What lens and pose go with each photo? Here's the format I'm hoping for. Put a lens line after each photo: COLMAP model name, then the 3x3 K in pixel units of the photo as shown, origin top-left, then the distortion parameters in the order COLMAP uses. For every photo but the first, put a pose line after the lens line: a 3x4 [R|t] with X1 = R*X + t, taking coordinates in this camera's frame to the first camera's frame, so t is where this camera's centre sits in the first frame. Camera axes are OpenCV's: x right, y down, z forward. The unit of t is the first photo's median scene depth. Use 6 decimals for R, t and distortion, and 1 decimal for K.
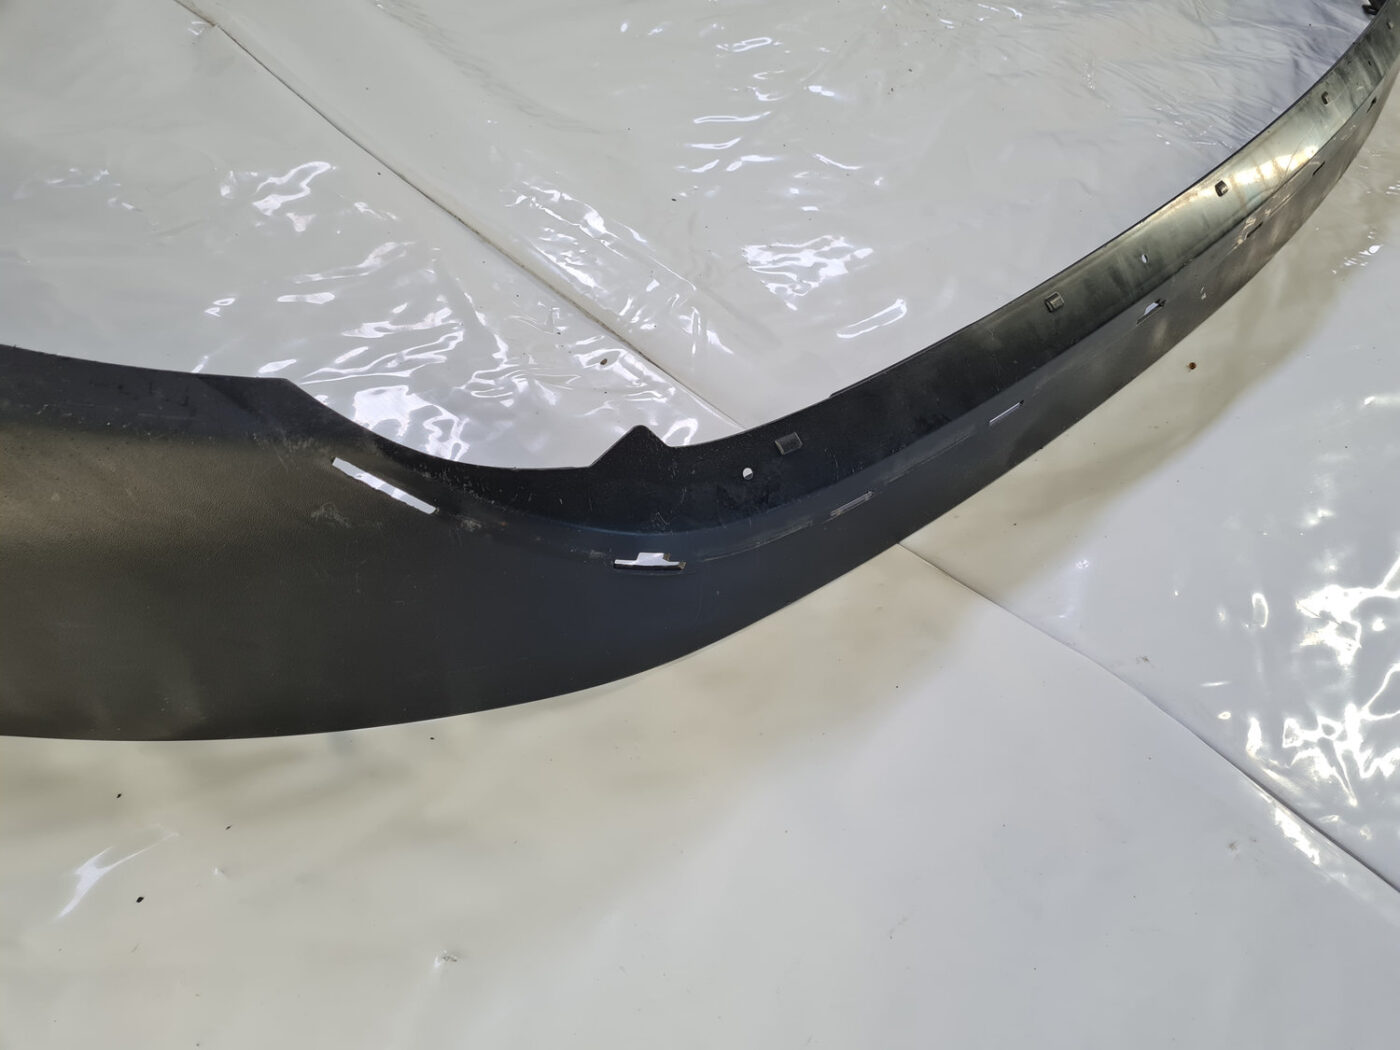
lens RADIAL K [[1056.9, 0, 693.9], [0, 1056.9, 519.0], [0, 0, 1]] dist [0.045745, -0.034366]
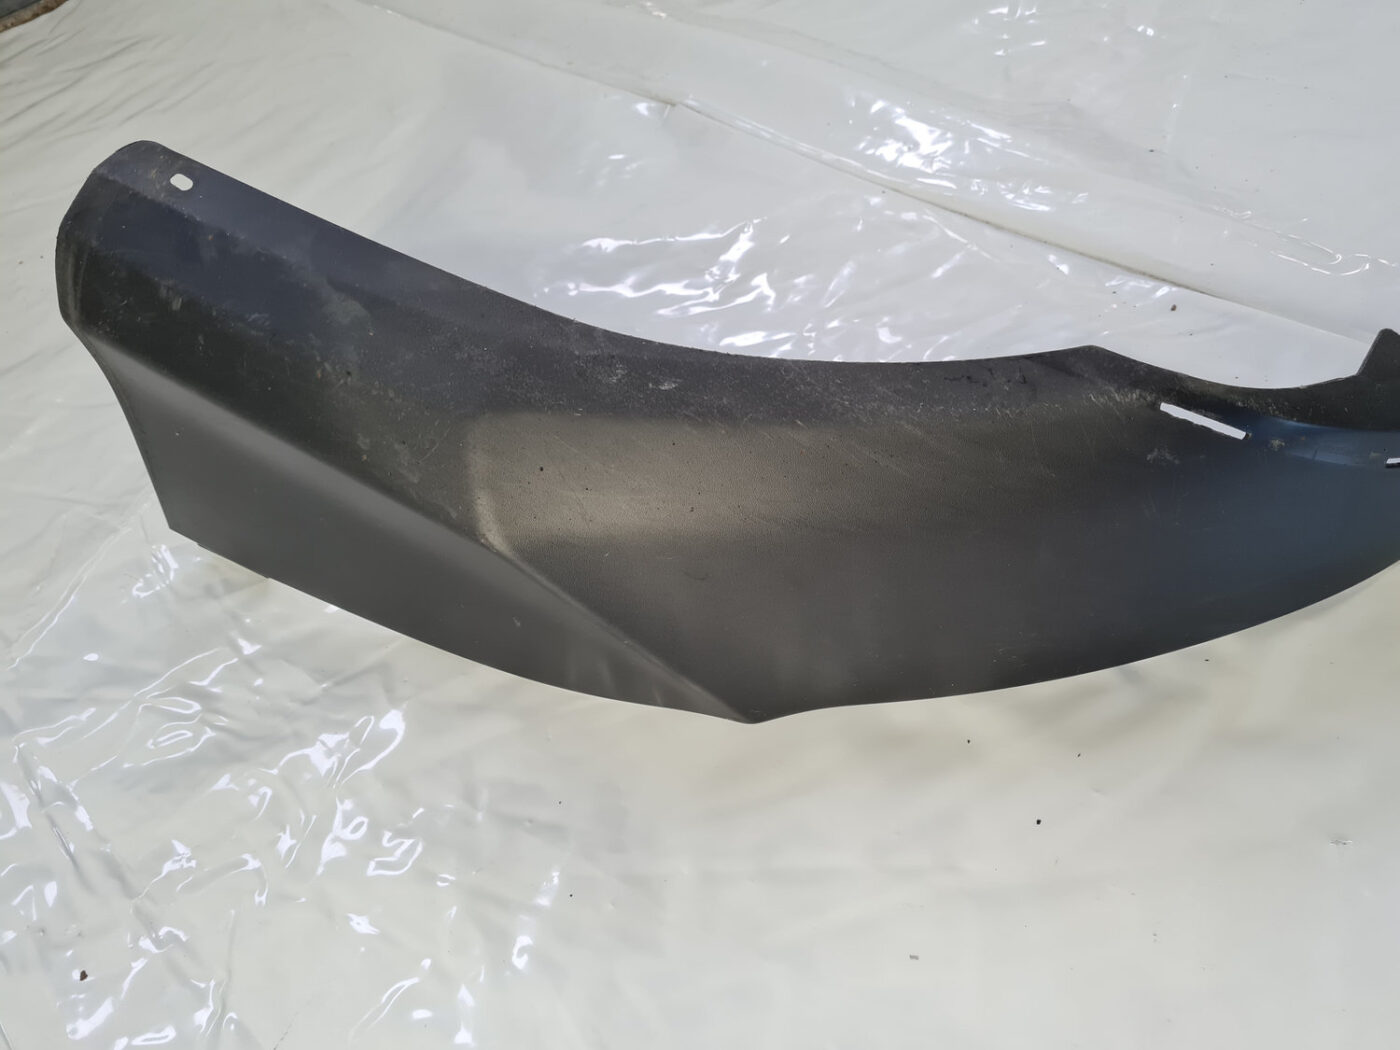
lens RADIAL K [[1056.9, 0, 693.9], [0, 1056.9, 519.0], [0, 0, 1]] dist [0.045745, -0.034366]
pose [[0.969278, -0.178911, -0.168796, -0.629488], [0.175761, 0.983861, -0.033542, 0.013022], [0.172073, 0.002844, 0.985080, -0.178168]]
